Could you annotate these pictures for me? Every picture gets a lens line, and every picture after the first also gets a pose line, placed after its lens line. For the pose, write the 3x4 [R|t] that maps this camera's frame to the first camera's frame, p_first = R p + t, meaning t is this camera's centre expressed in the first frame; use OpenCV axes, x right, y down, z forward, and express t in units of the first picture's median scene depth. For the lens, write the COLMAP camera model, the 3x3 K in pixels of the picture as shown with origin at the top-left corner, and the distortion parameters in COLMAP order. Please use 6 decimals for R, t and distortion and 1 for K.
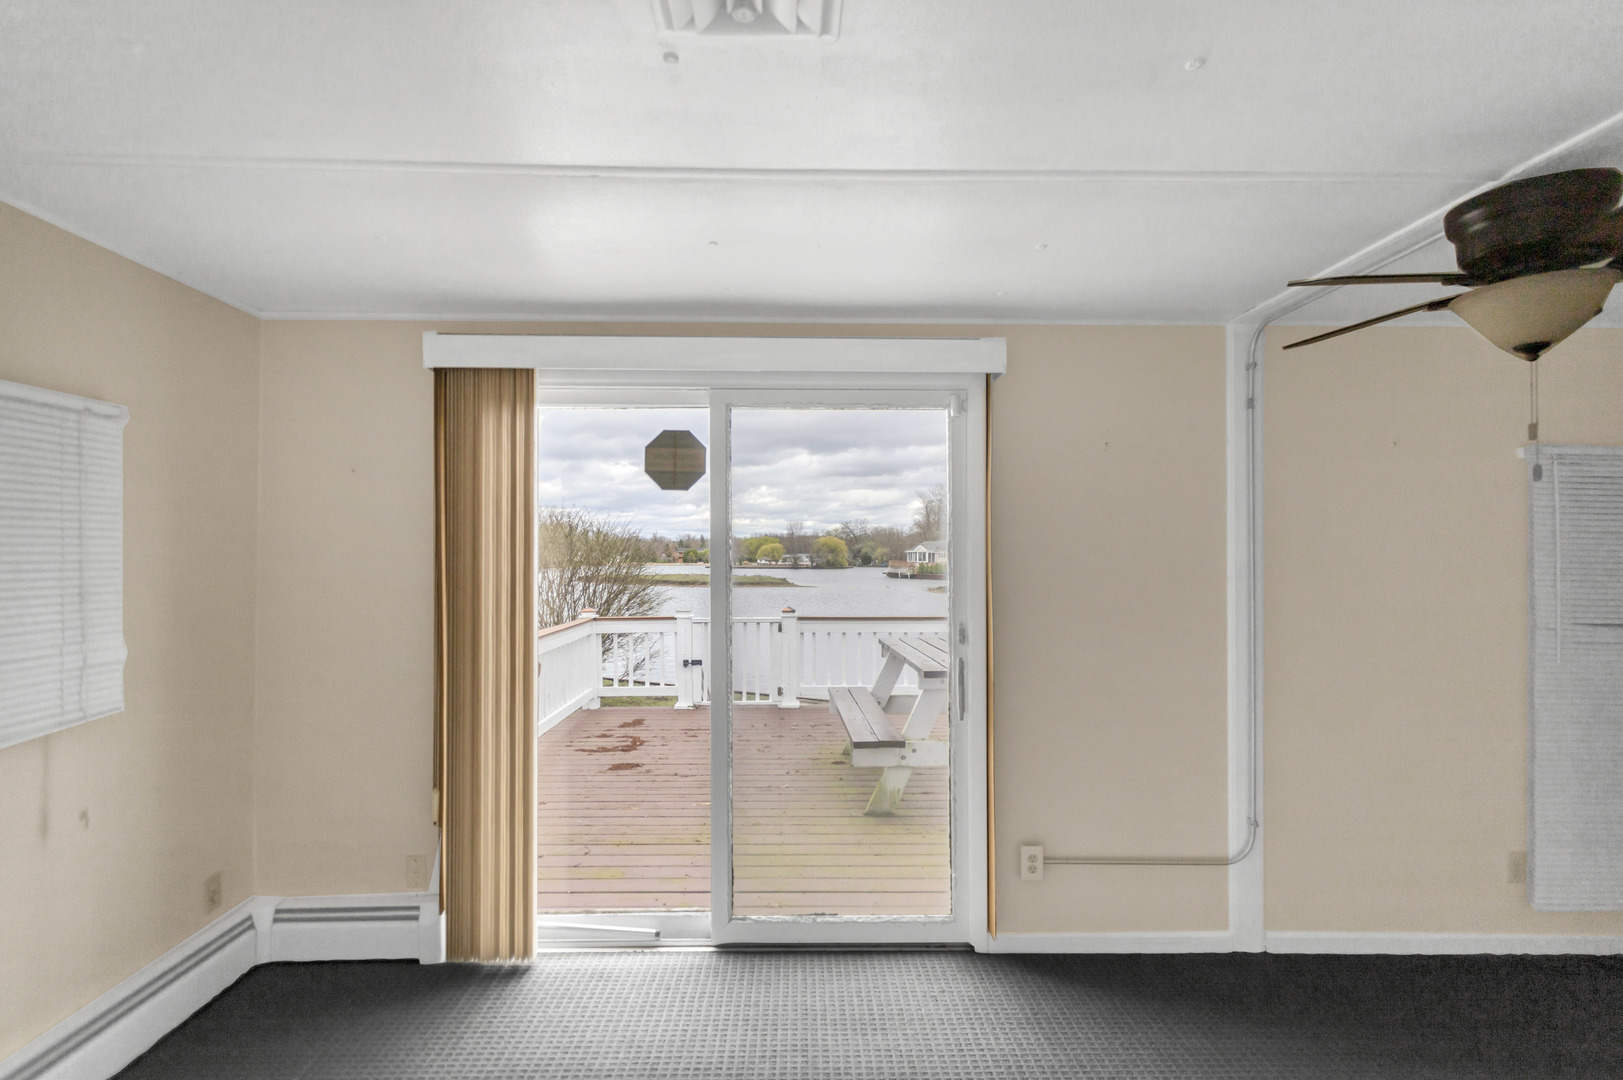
lens RADIAL K [[792.9, 0, 861.8], [0, 792.9, 550.1], [0, 0, 1]] dist [0.001396, -0.000094]
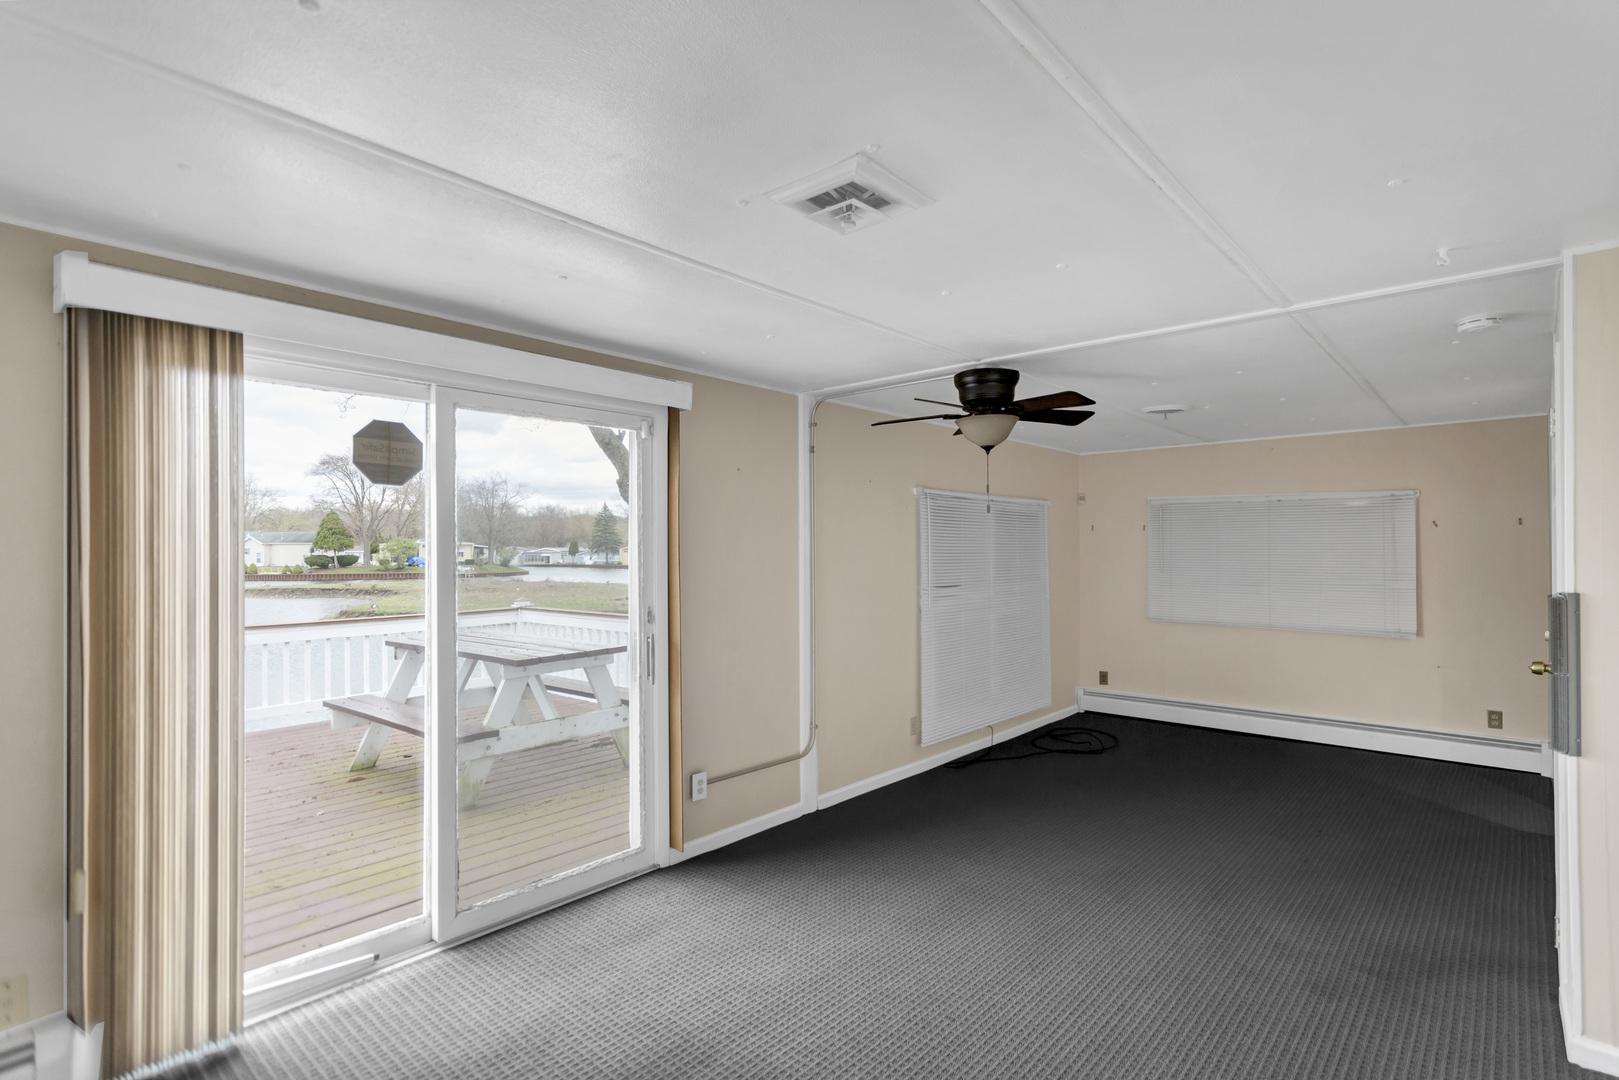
lens RADIAL K [[782.0, 0, 847.4], [0, 782.0, 539.2], [0, 0, 1]] dist [0.001383, 0.000410]
pose [[0.655247, 0.004912, 0.755399, -0.592666], [0.000146, 0.999978, -0.006630, -0.004085], [-0.755415, 0.004455, 0.655232, -0.029876]]
